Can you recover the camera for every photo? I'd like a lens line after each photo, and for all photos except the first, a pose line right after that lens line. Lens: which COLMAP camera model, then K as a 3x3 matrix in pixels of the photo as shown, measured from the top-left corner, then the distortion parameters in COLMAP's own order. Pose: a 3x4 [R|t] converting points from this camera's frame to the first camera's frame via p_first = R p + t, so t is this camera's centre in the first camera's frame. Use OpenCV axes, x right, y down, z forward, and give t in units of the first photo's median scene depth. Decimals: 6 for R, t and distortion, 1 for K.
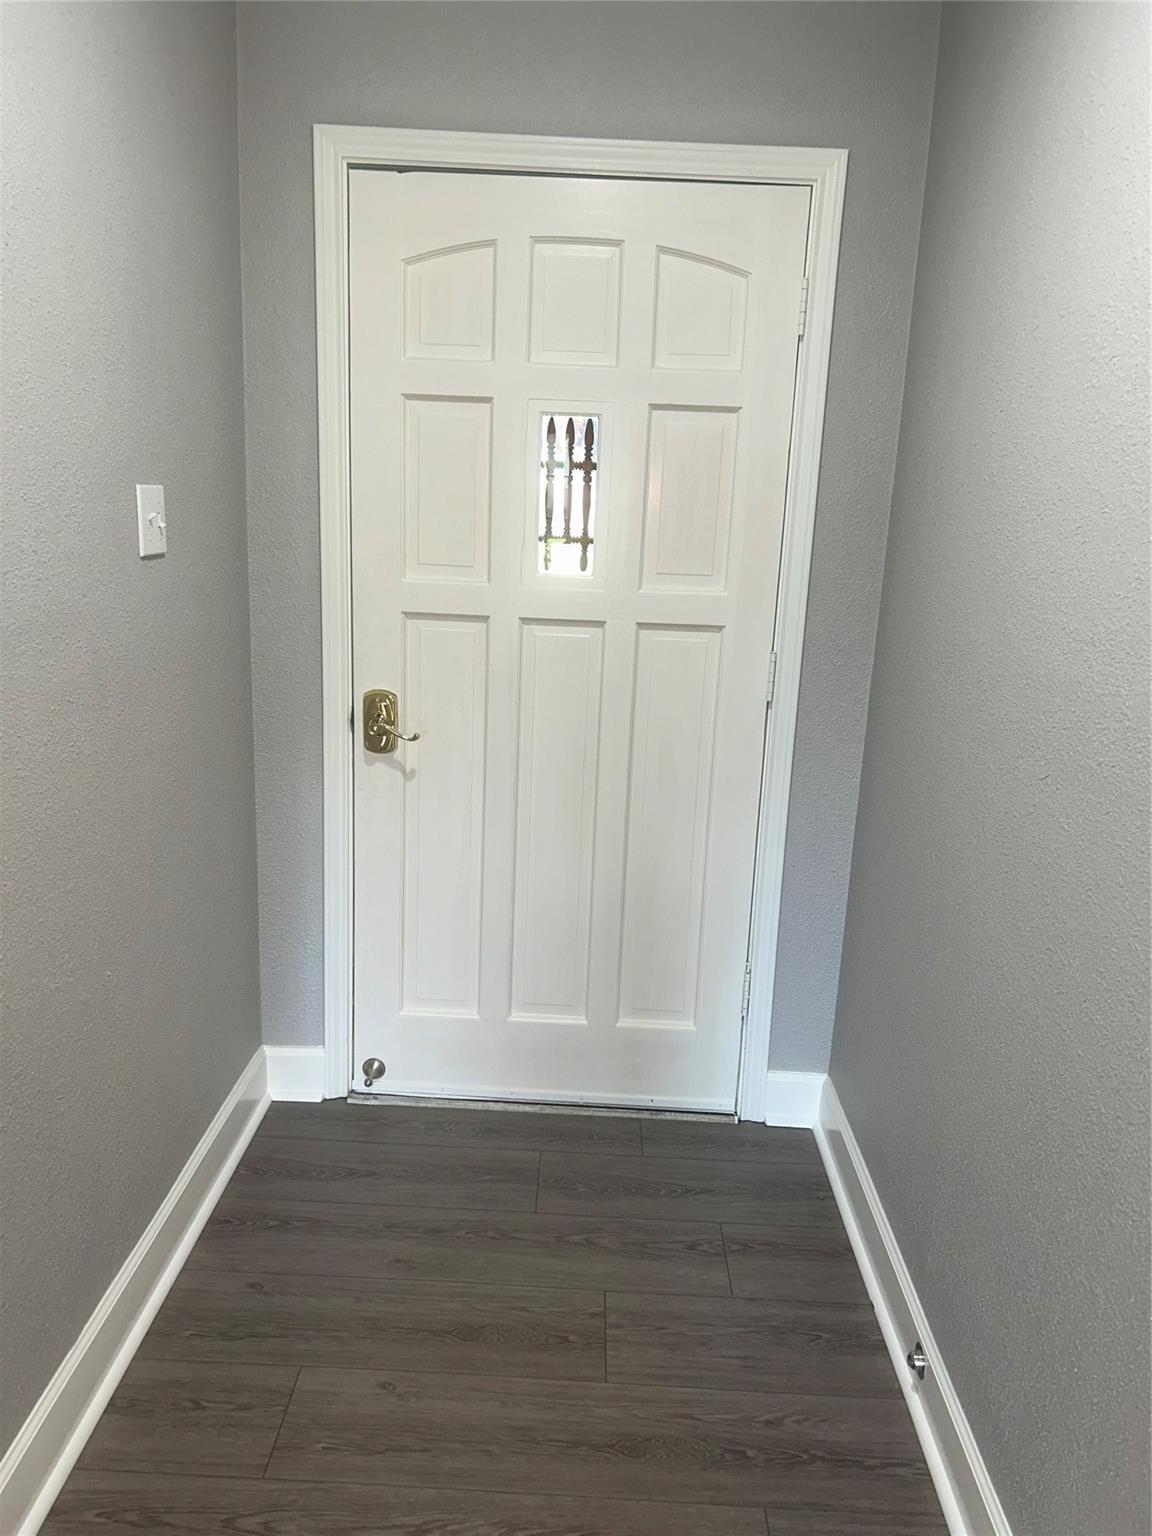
lens RADIAL K [[1155.9, 0, 575.8], [0, 1155.9, 770.8], [0, 0, 1]] dist [0.016336, -0.000162]
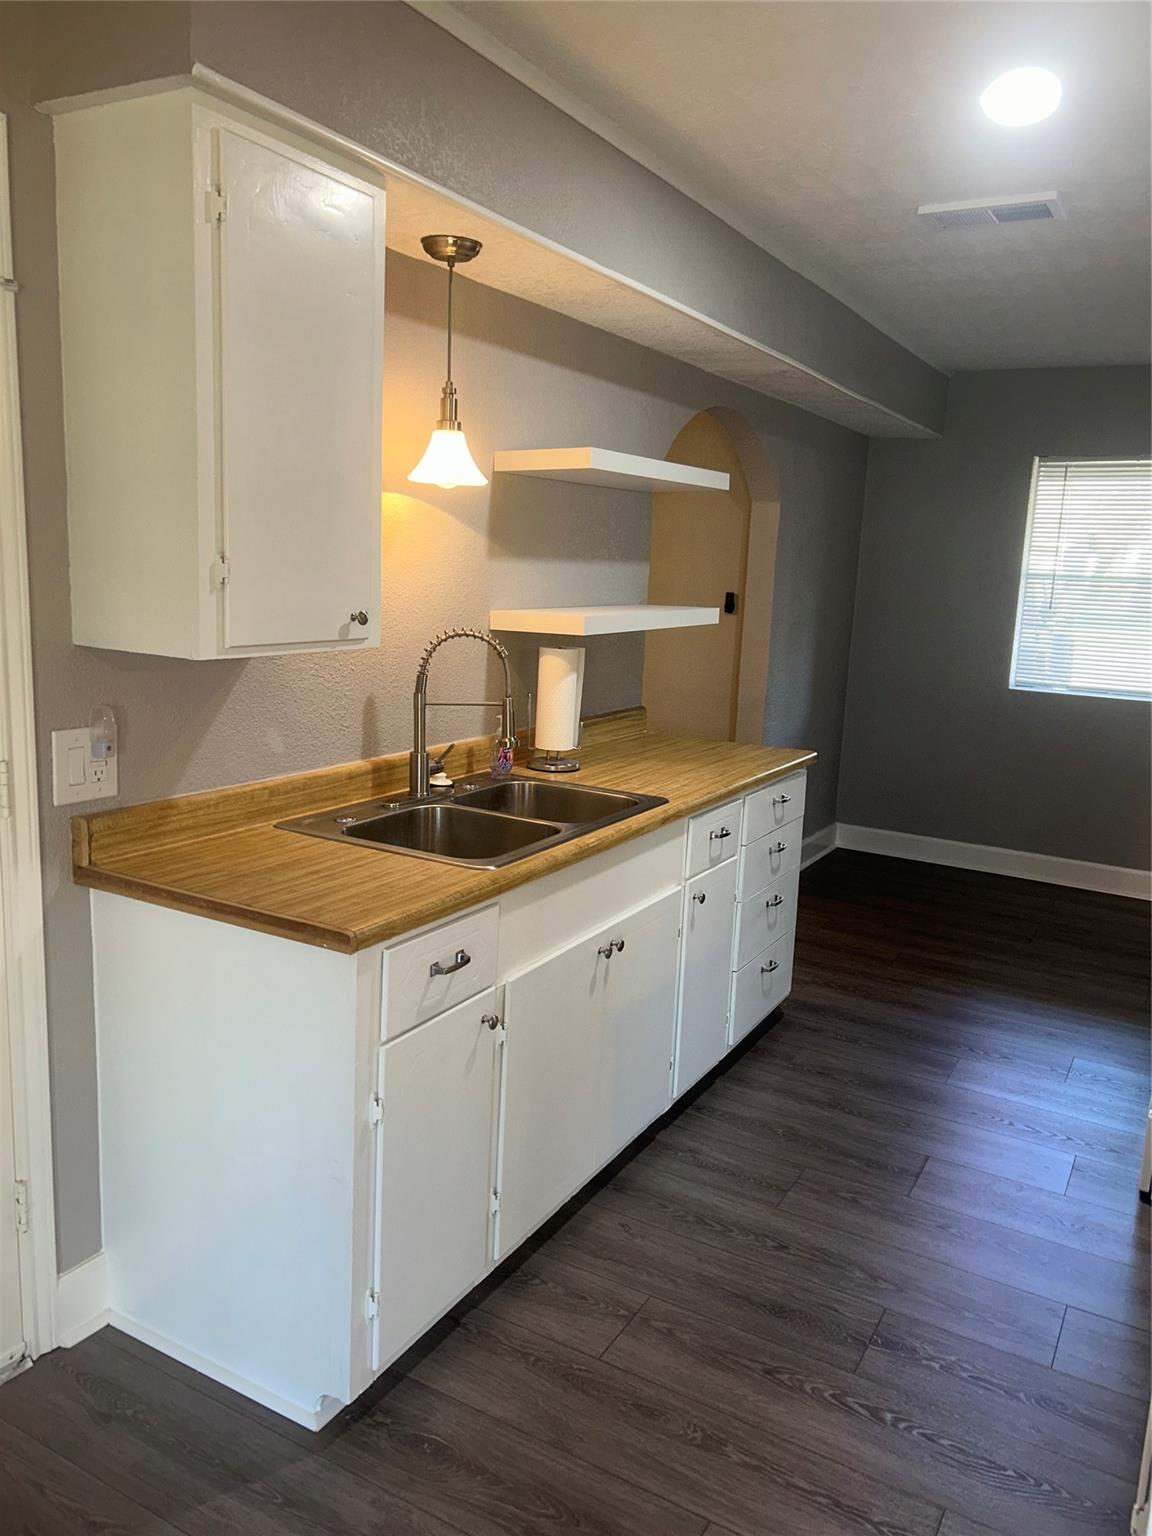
lens RADIAL K [[1155.9, 0, 573.0], [0, 1155.9, 766.9], [0, 0, 1]] dist [0.016336, -0.000162]
pose [[0.879039, 0.085187, -0.469078, 0.286088], [-0.131668, 0.989018, -0.067131, 0.074552], [0.458208, 0.120773, 0.880602, -0.217985]]
